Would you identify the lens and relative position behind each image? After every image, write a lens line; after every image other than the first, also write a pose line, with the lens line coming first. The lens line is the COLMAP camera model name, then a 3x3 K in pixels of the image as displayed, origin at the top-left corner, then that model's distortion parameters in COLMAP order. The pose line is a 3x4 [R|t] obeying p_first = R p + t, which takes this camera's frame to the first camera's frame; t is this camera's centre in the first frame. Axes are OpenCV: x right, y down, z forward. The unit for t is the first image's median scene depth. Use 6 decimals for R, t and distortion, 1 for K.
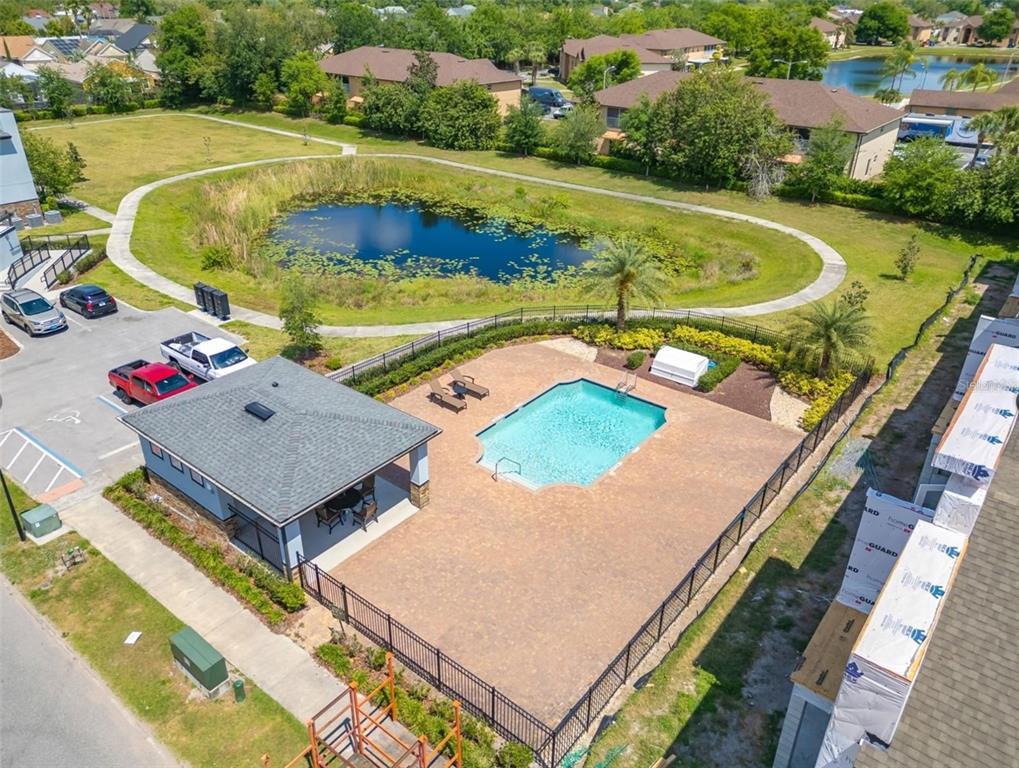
lens RADIAL K [[737.6, 0, 509.2], [0, 737.6, 387.1], [0, 0, 1]] dist [0.056143, -0.017854]
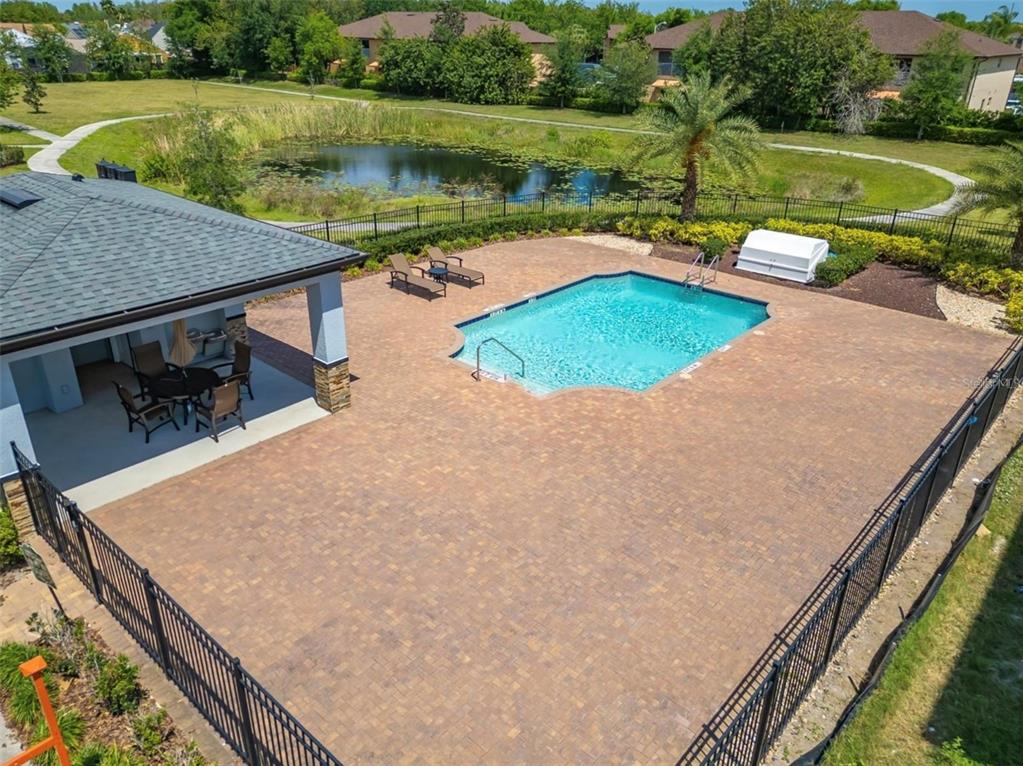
lens RADIAL K [[745.1, 0, 510.3], [0, 745.1, 379.2], [0, 0, 1]] dist [0.036786, -0.007536]
pose [[0.998549, 0.023010, -0.048691, 0.025192], [-0.026053, 0.997685, -0.062816, 0.118723], [0.047132, 0.063994, 0.996837, 0.318198]]
